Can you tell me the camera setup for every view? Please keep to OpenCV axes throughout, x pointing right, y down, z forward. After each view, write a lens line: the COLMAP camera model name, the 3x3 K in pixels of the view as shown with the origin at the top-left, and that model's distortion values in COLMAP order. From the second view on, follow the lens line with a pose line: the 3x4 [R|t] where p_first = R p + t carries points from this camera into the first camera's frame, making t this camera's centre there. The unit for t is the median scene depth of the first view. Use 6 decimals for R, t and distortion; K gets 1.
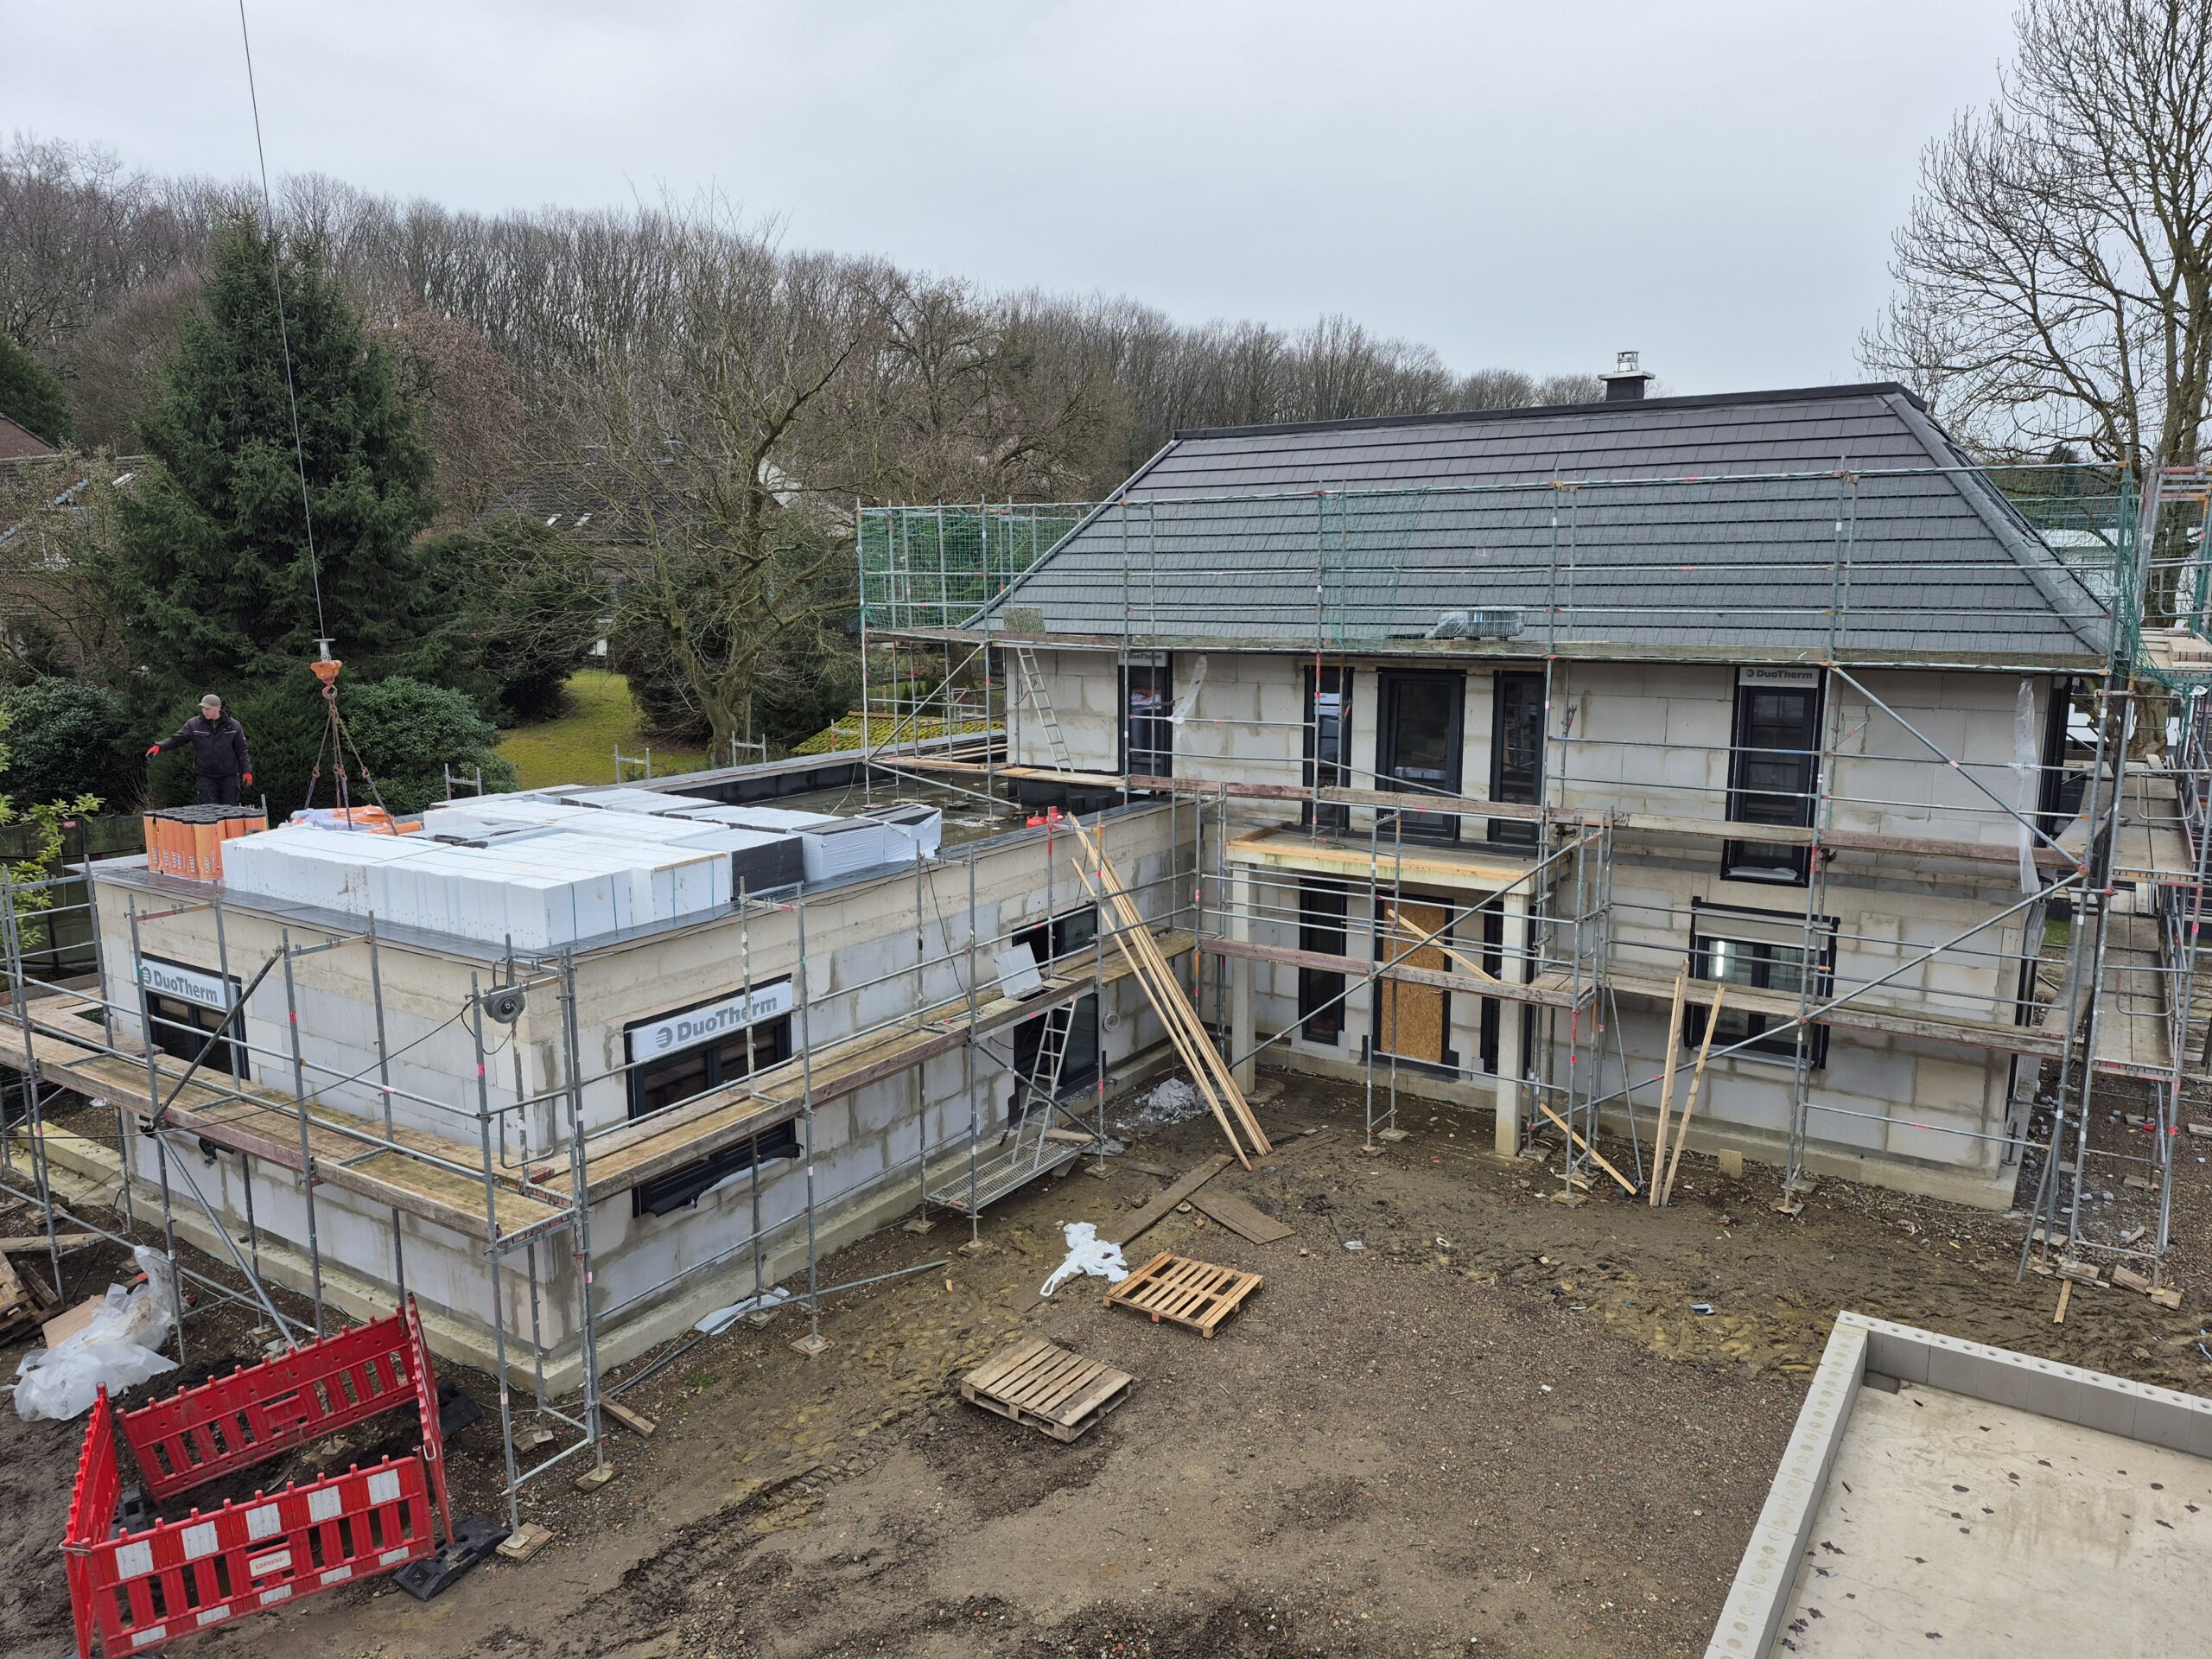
lens RADIAL K [[1535.7, 0, 1092.2], [0, 1535.7, 838.1], [0, 0, 1]] dist [0.122748, -0.135713]
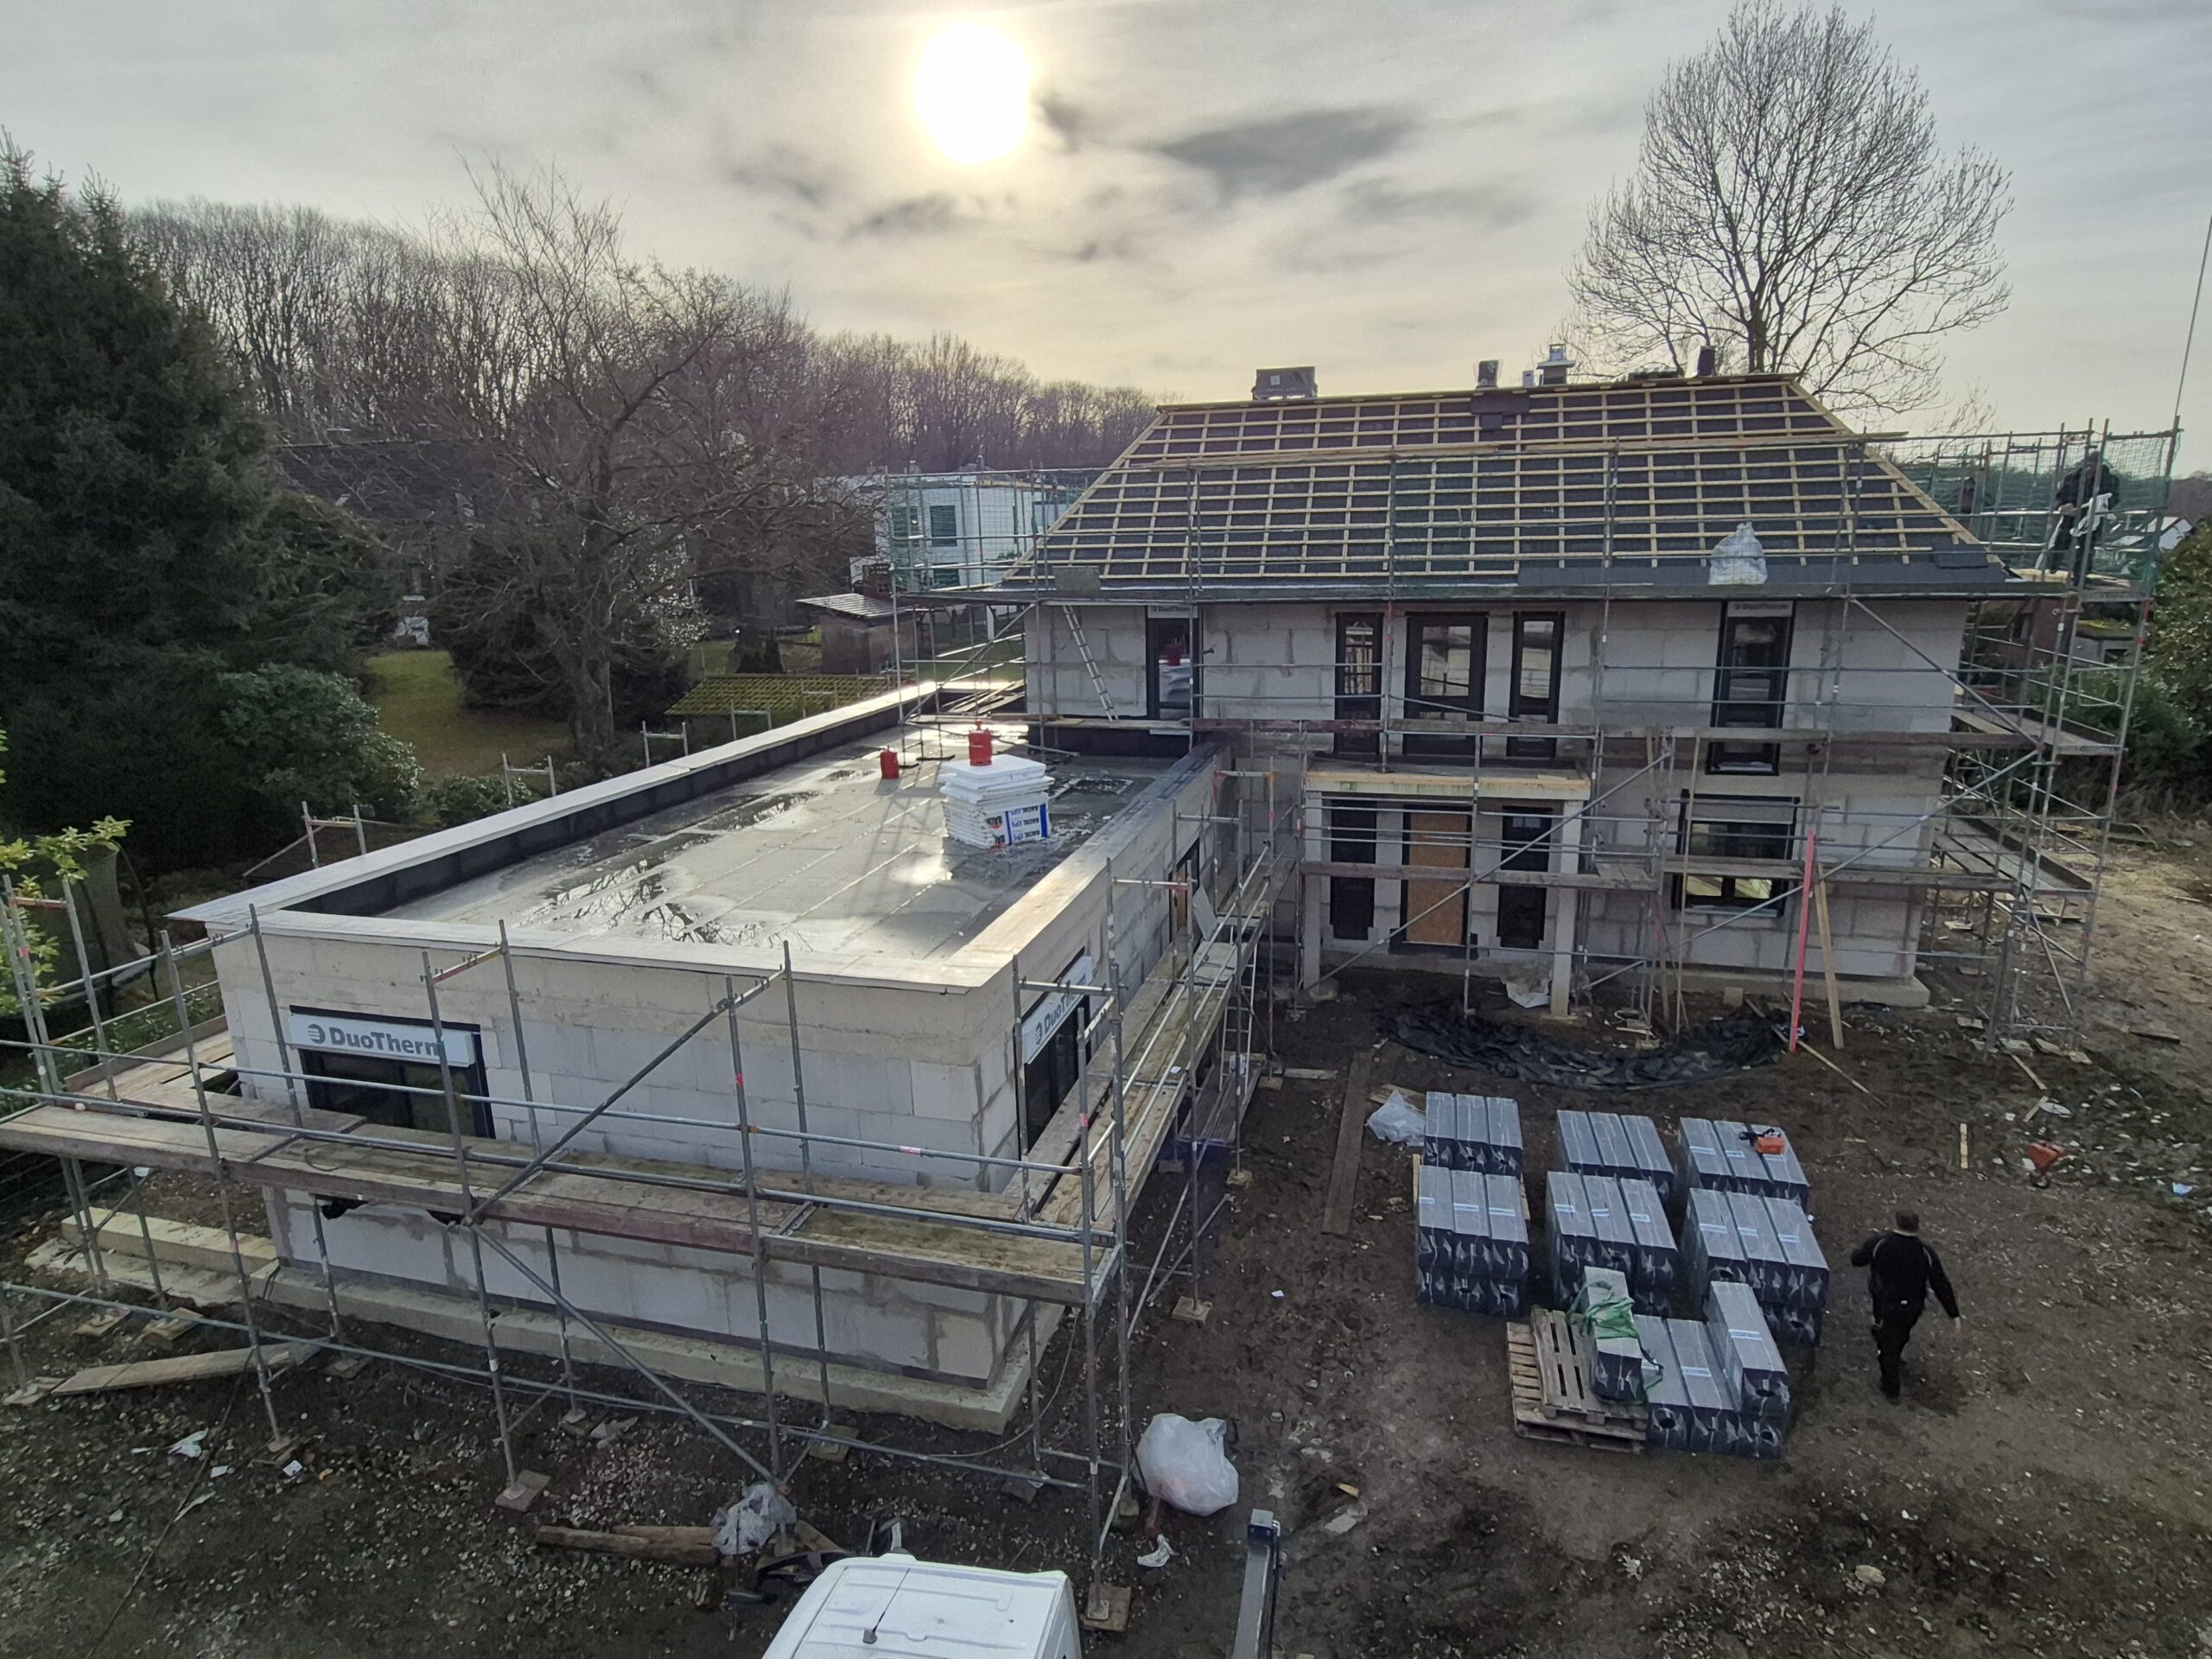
lens RADIAL K [[1214.7, 0, 1123.5], [0, 1214.7, 823.7], [0, 0, 1]] dist [0.005434, 0.001341]
pose [[0.948123, -0.089221, 0.305128, -0.301975], [0.071680, 0.995091, 0.068238, -0.030092], [-0.309718, -0.042827, 0.949863, 0.199222]]
